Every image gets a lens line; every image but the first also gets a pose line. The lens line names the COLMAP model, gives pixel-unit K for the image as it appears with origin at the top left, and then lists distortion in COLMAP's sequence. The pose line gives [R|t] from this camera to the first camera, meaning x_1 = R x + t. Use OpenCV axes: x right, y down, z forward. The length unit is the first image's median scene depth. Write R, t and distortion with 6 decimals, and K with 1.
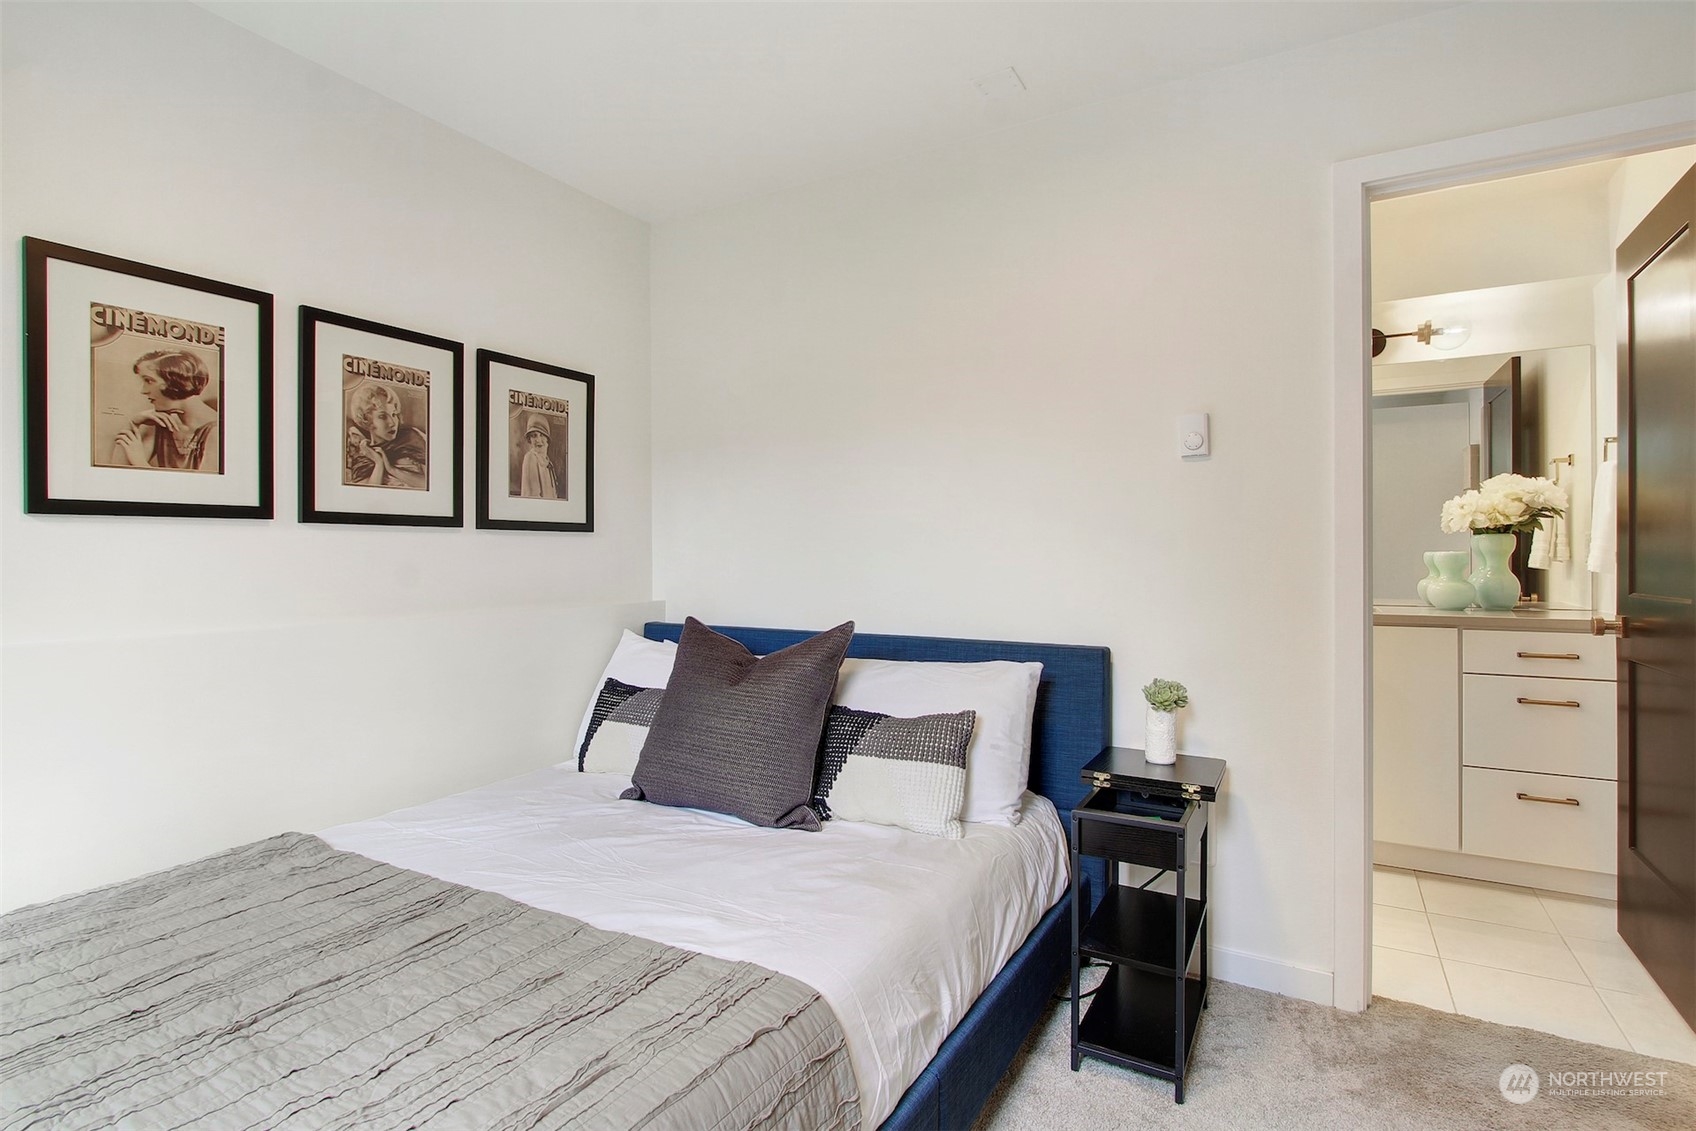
lens RADIAL K [[824.5, 0, 852.4], [0, 824.5, 553.9], [0, 0, 1]] dist [-0.023339, 0.004442]
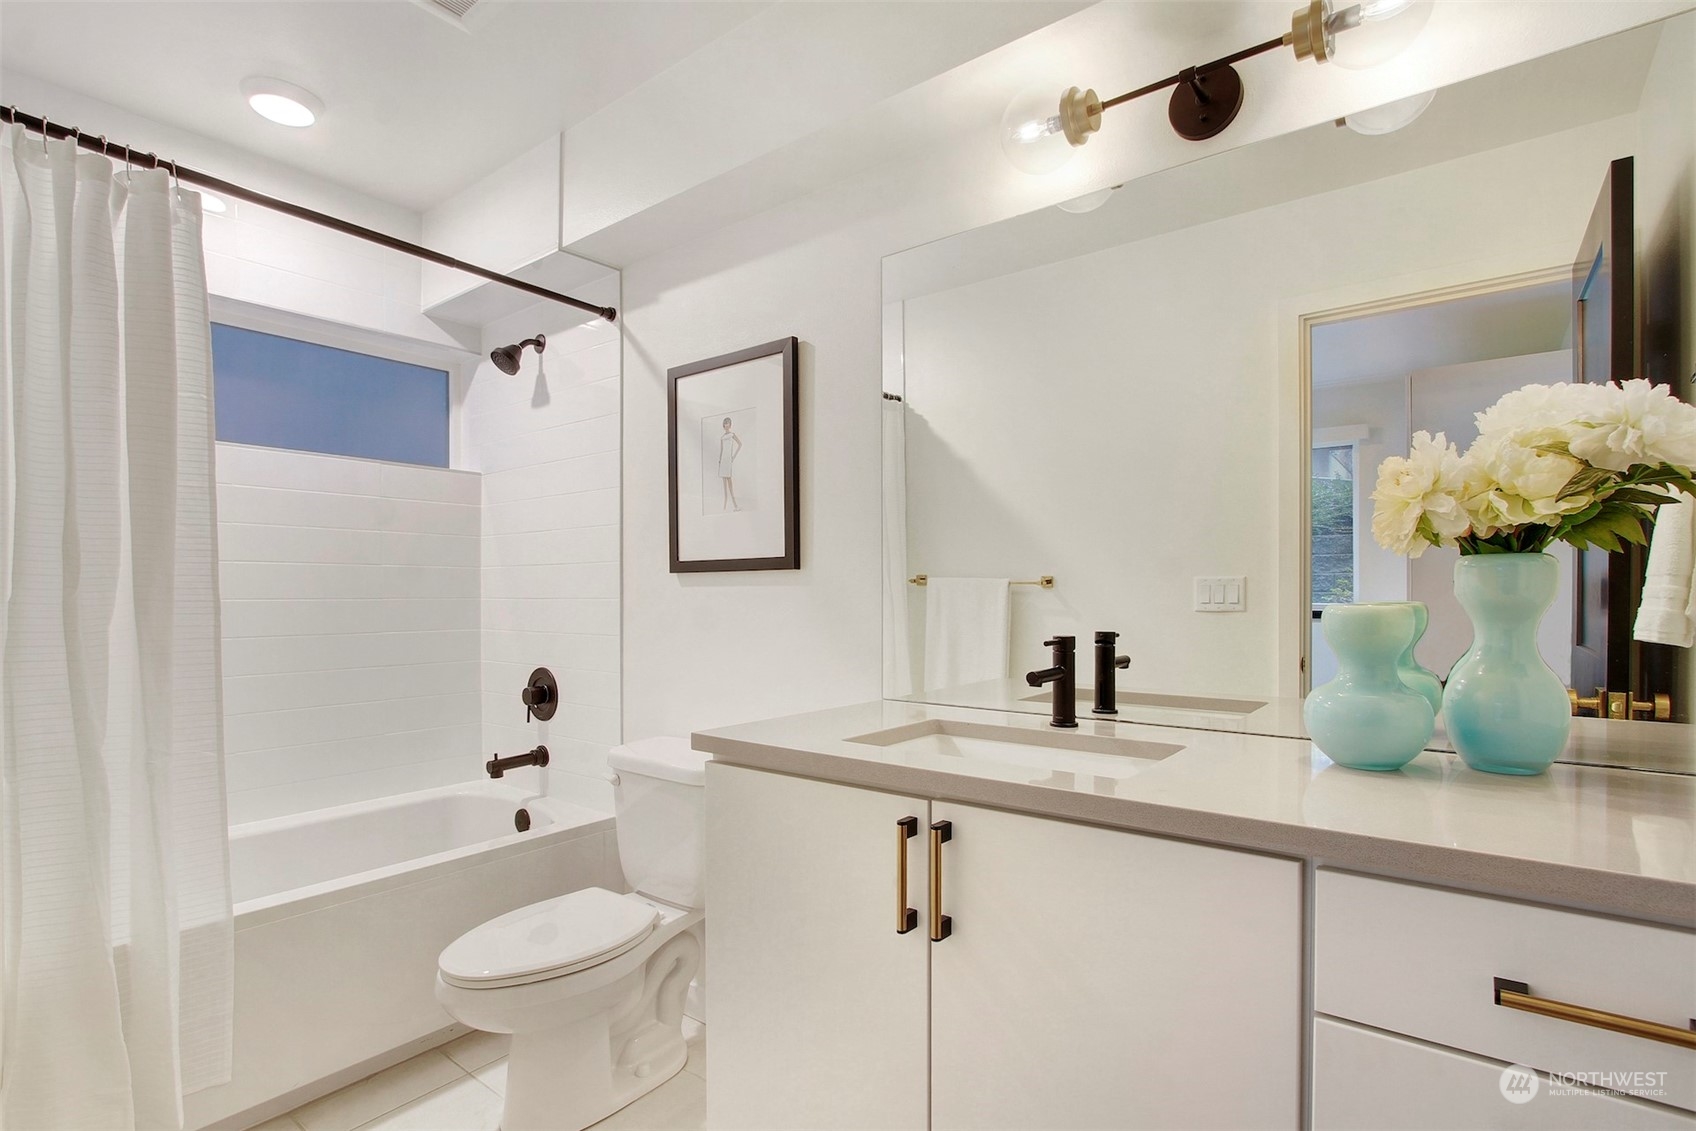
lens RADIAL K [[824.5, 0, 877.5], [0, 824.5, 604.3], [0, 0, 1]] dist [-0.023339, 0.004442]
pose [[0.992027, -0.004645, -0.125941, 0.275676], [0.006034, 0.999925, 0.010650, -0.004002], [0.125882, -0.011325, 0.991981, 0.299633]]
